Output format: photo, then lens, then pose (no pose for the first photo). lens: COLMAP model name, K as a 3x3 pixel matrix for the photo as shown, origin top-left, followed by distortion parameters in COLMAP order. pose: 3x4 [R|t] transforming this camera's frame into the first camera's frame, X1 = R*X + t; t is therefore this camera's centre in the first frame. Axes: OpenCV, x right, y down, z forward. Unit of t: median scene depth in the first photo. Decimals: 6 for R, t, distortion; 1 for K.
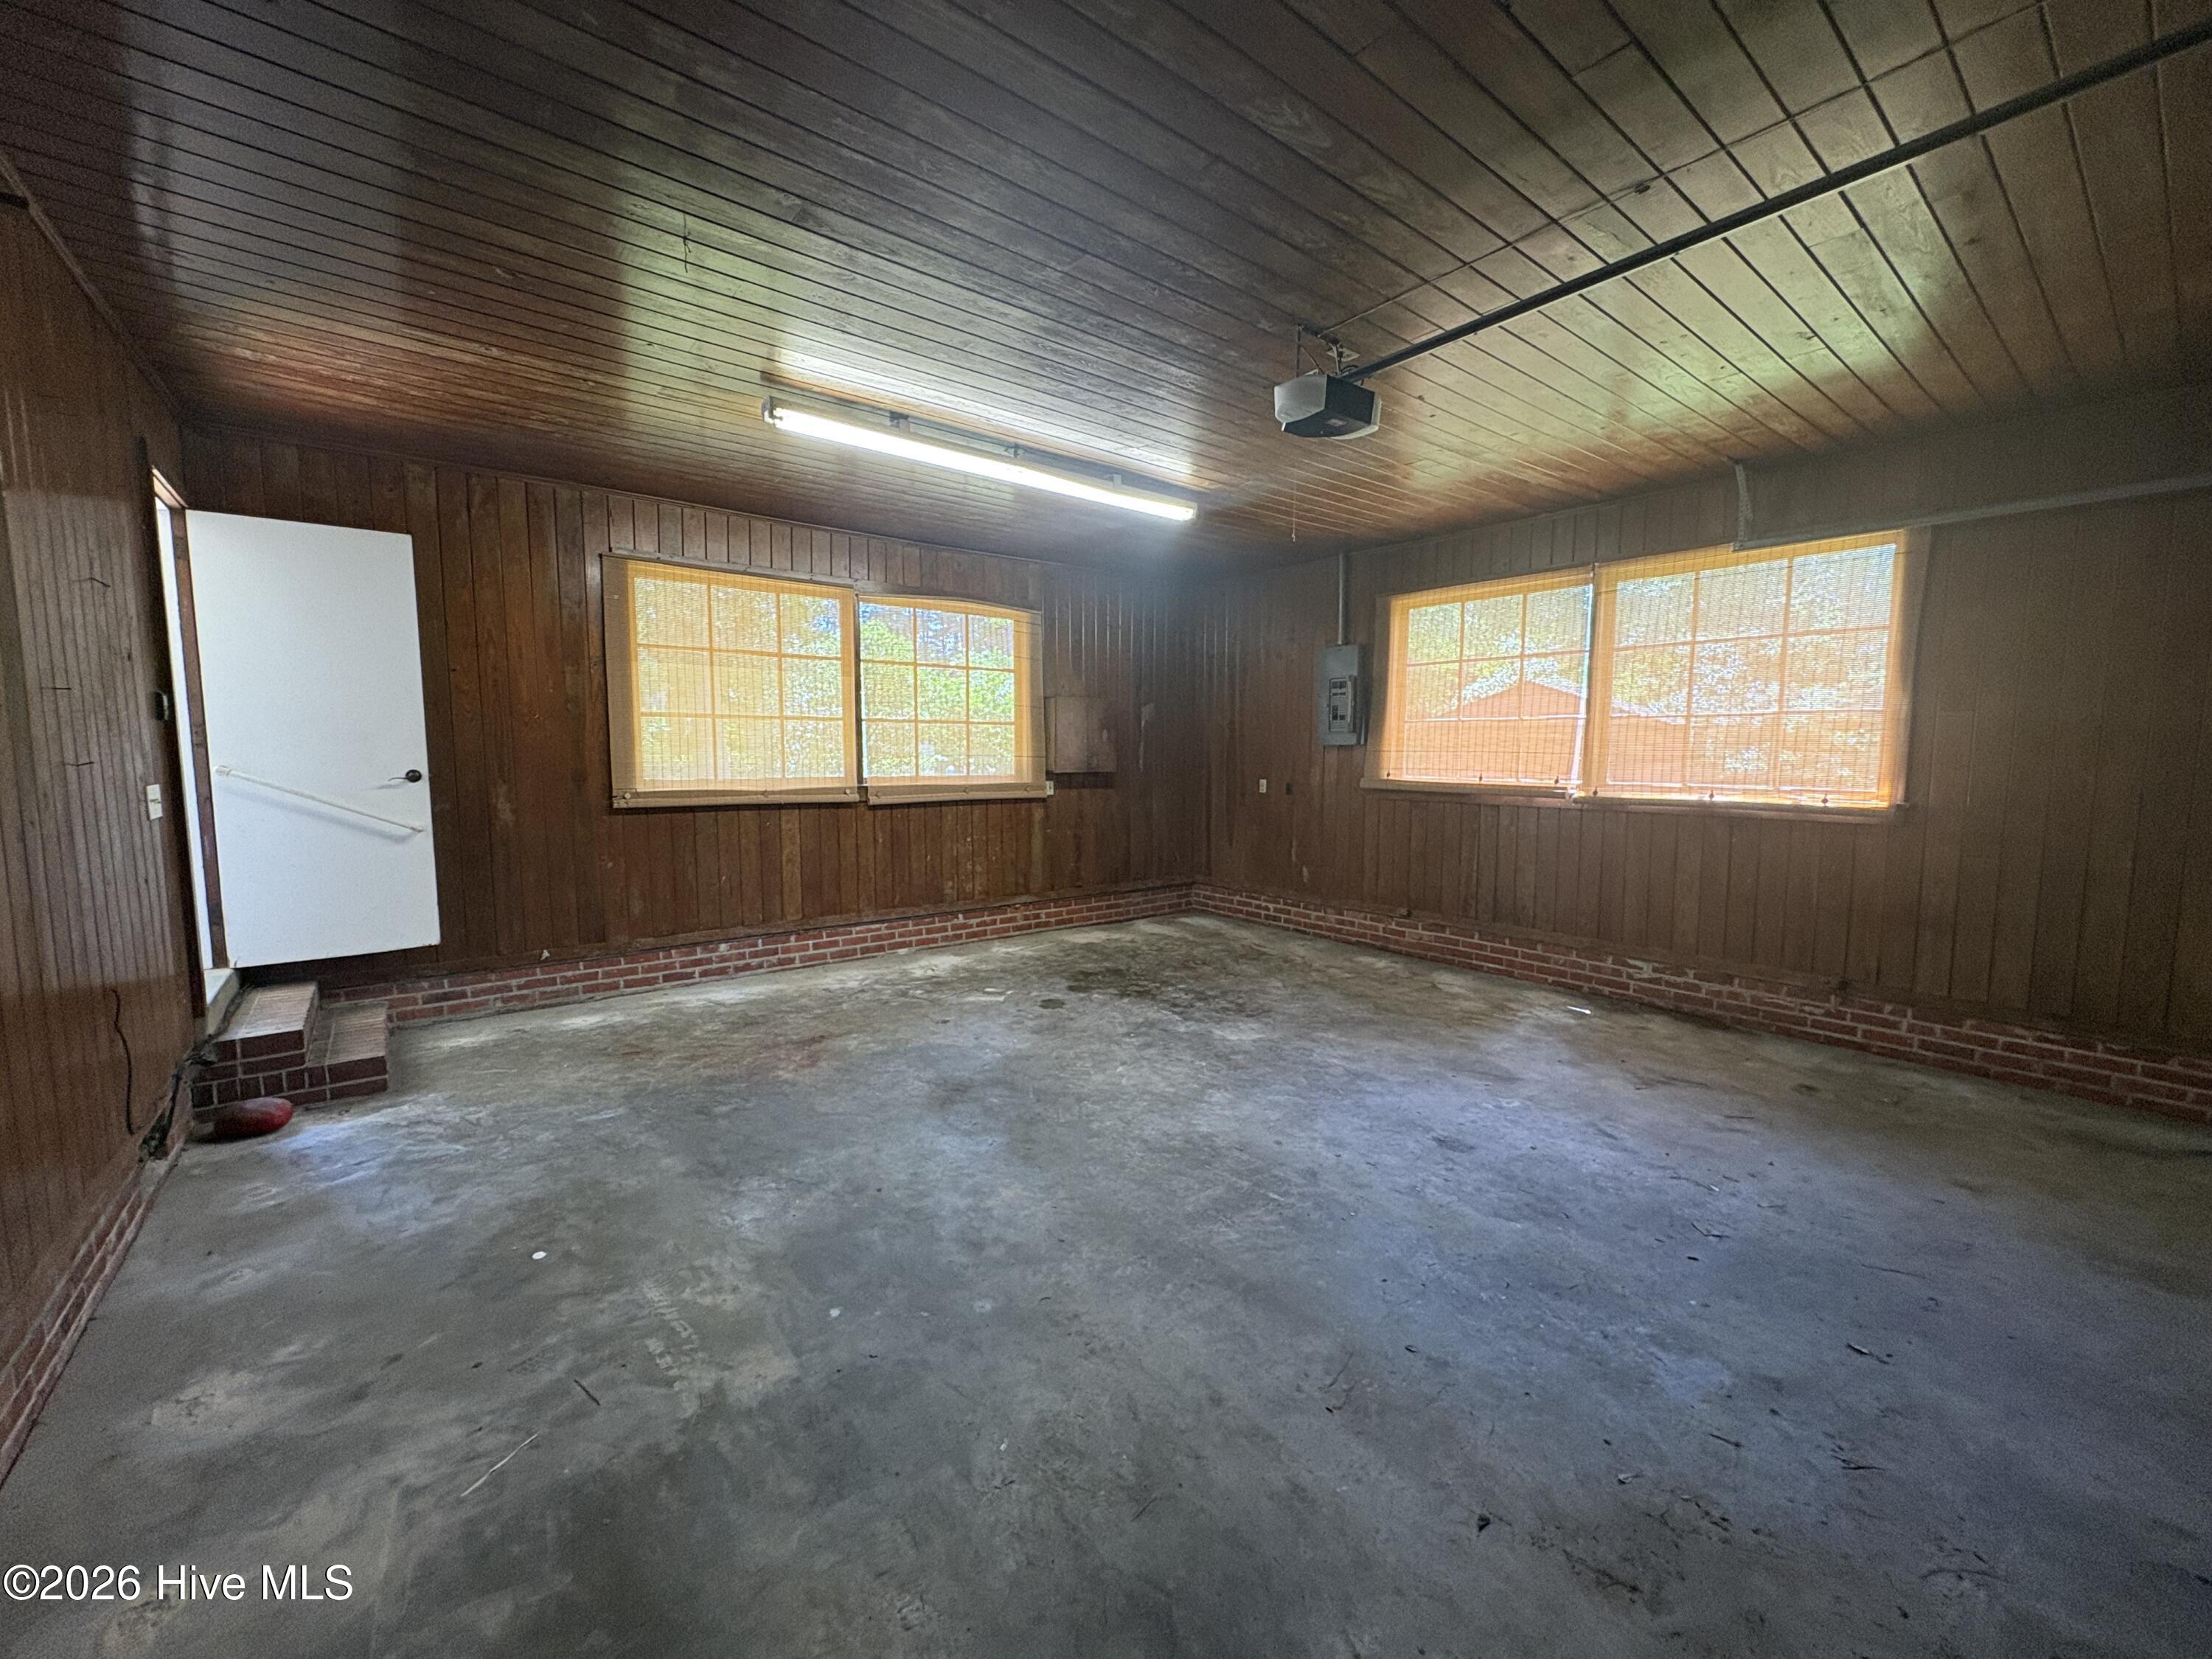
lens RADIAL K [[884.0, 0, 1103.2], [0, 884.0, 830.6], [0, 0, 1]] dist [0.000963, 0.000103]
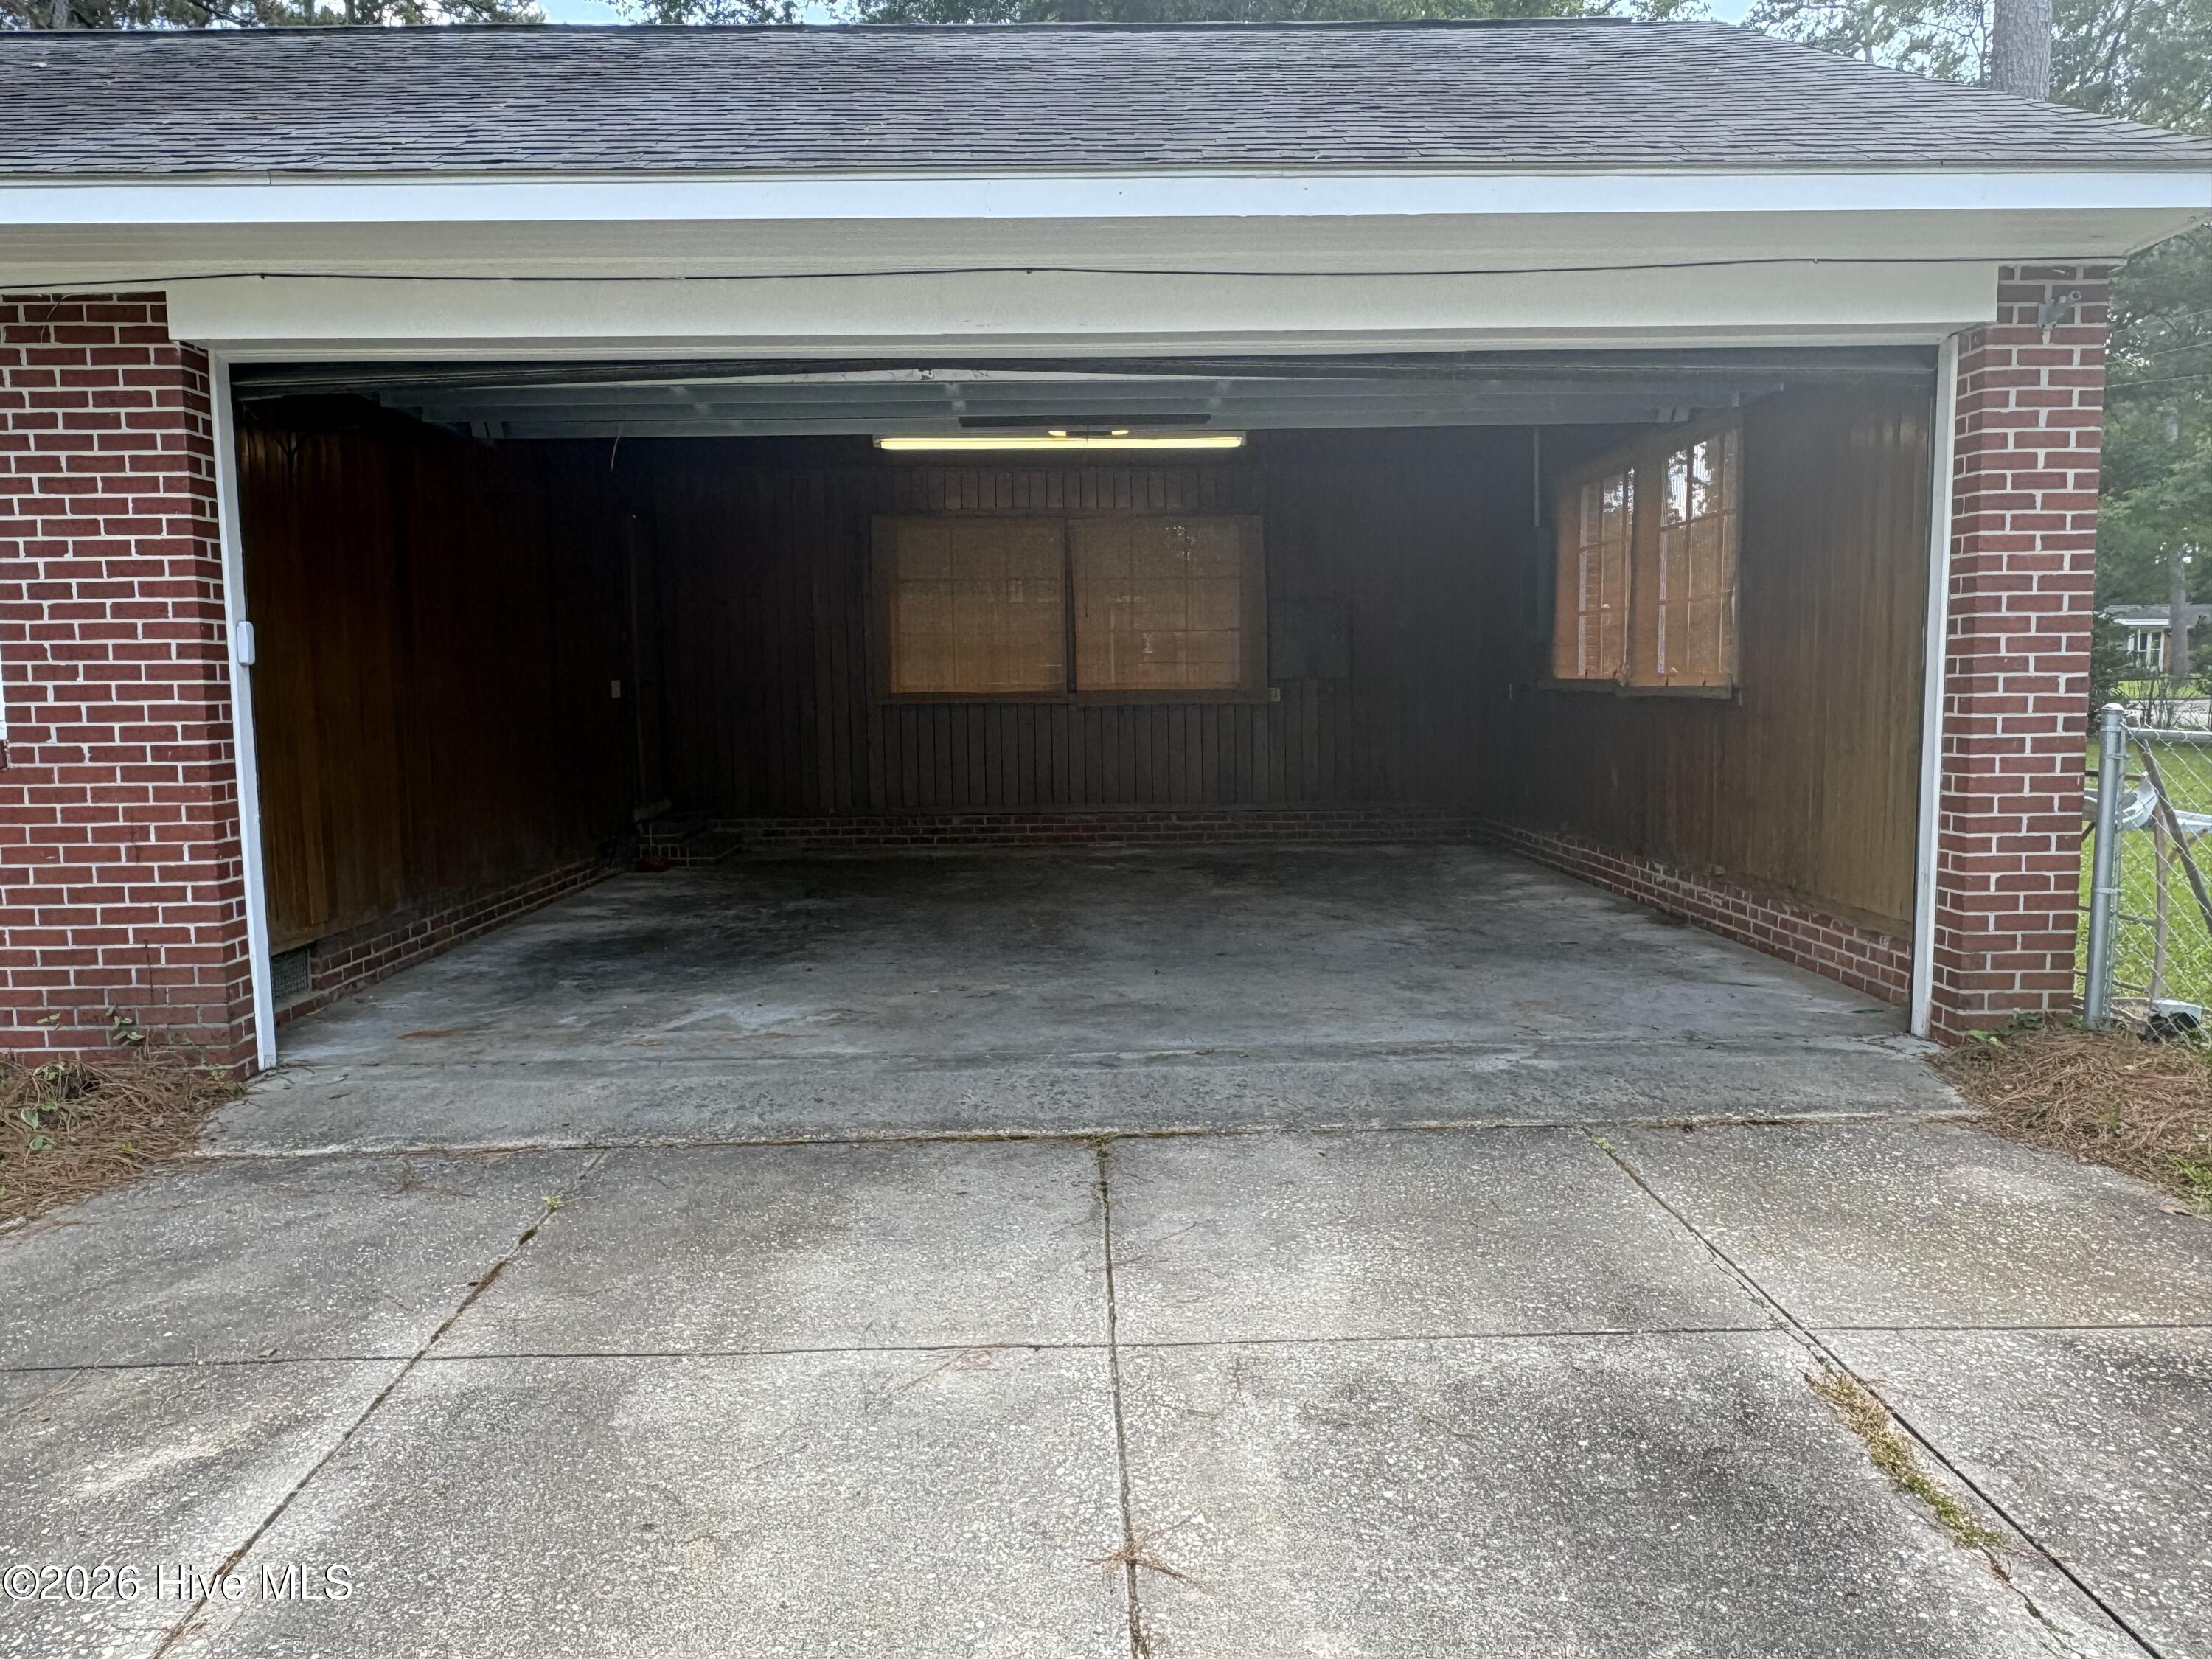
lens RADIAL K [[1617.6, 0, 1096.0], [0, 1617.6, 846.5], [0, 0, 1]] dist [0.001551, 0.005019]
pose [[0.795955, 0.046979, -0.603531, 1.508150], [-0.038096, 0.998895, 0.027511, 0.135626], [0.604157, 0.001095, 0.796865, -0.940191]]
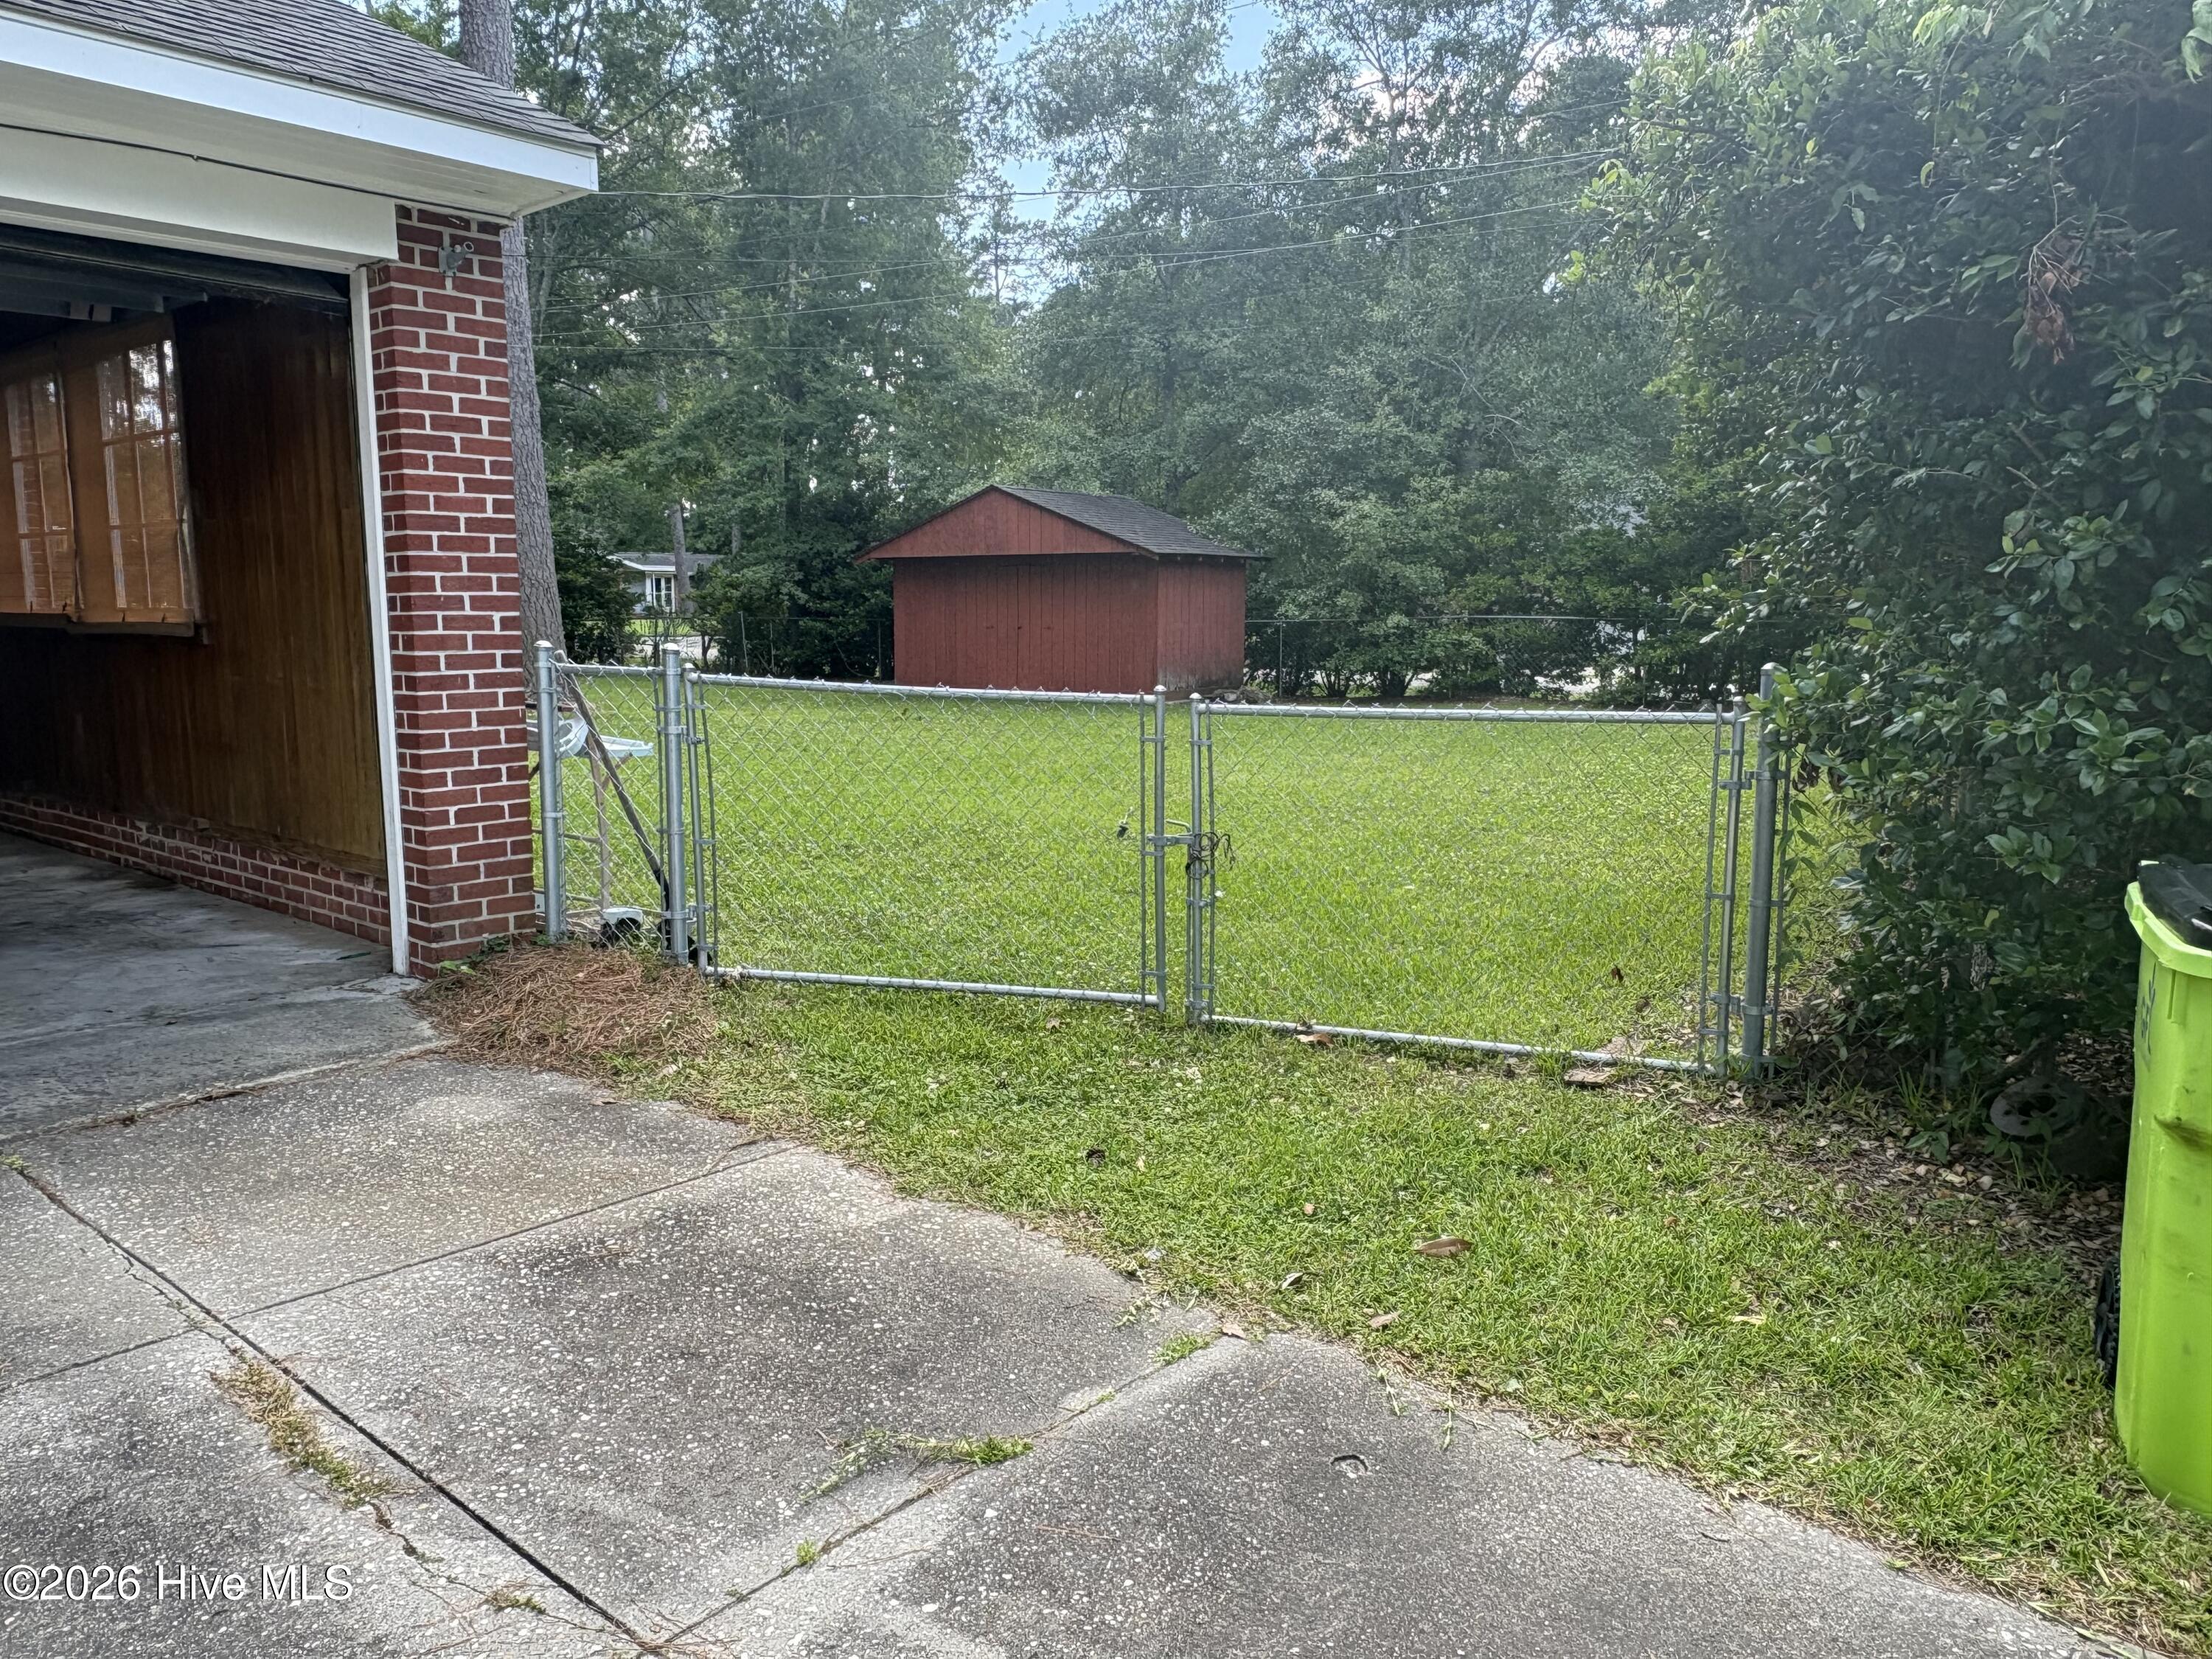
lens RADIAL K [[1617.6, 0, 1096.0], [0, 1617.6, 846.5], [0, 0, 1]] dist [0.001551, 0.005019]
pose [[0.983927, -0.032599, 0.175572, 1.590700], [0.022514, 0.997997, 0.059127, 0.130617], [-0.177148, -0.054224, 0.982689, -0.873565]]
